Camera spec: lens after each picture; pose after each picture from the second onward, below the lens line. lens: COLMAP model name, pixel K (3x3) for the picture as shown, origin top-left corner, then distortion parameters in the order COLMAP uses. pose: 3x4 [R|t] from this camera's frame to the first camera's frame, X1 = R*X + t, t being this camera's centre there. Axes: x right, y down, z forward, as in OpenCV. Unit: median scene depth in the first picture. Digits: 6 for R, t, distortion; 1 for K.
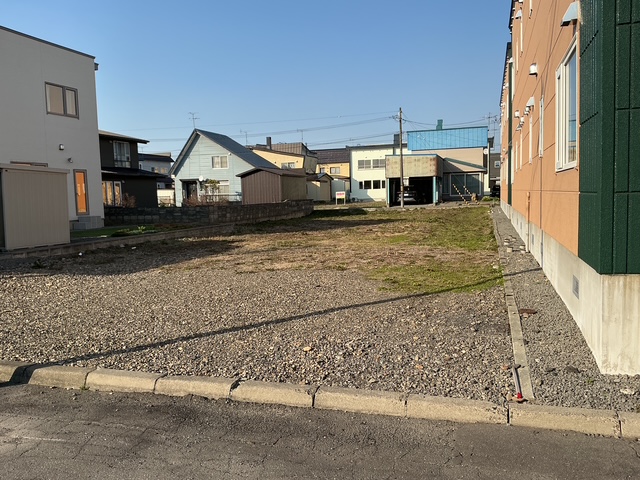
lens RADIAL K [[530.5, 0, 322.8], [0, 530.5, 235.6], [0, 0, 1]] dist [0.136333, -0.261295]
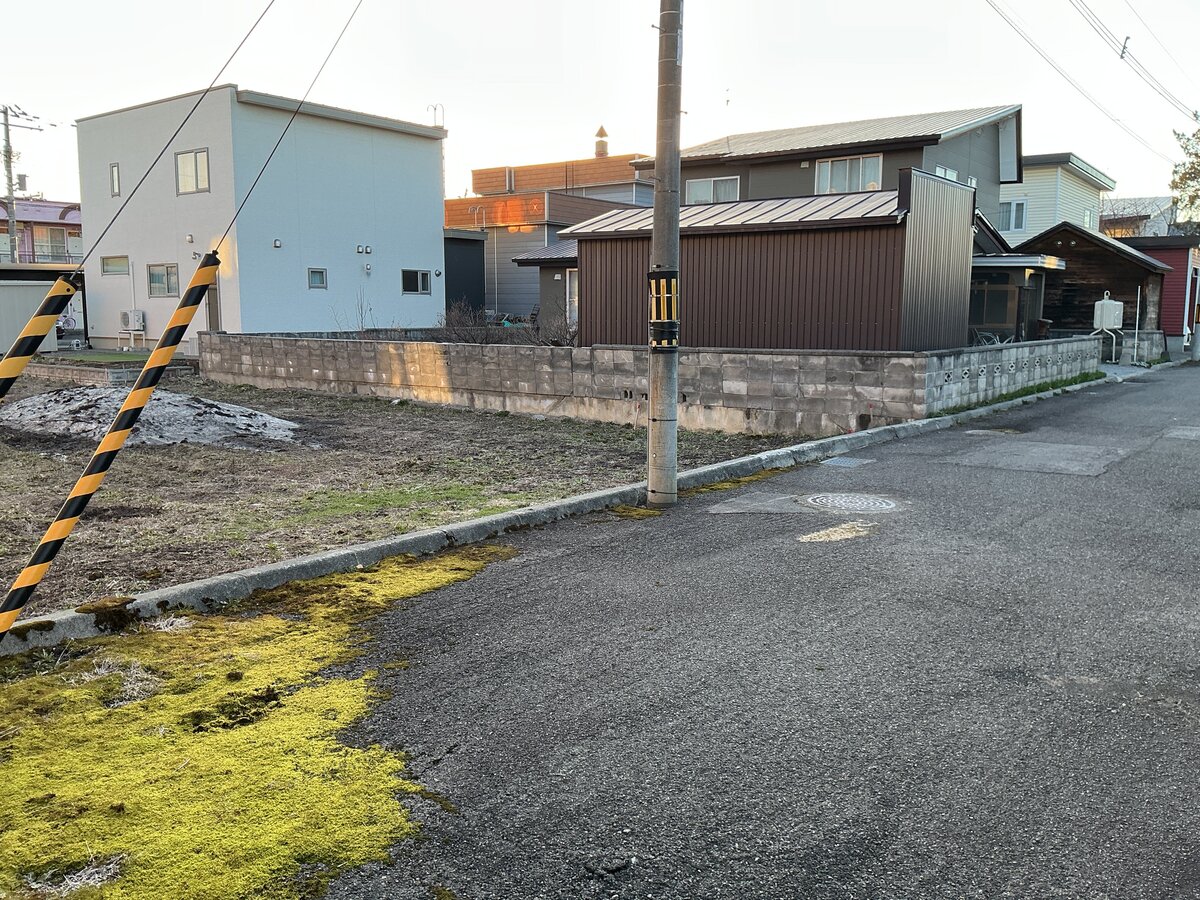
lens RADIAL K [[994.7, 0, 605.2], [0, 994.7, 441.8], [0, 0, 1]] dist [0.136333, -0.261295]
pose [[-0.334717, 0.149049, -0.930456, 0.547060], [-0.066272, 0.981243, 0.181025, -0.156726], [0.939985, 0.122255, -0.318561, 1.732980]]
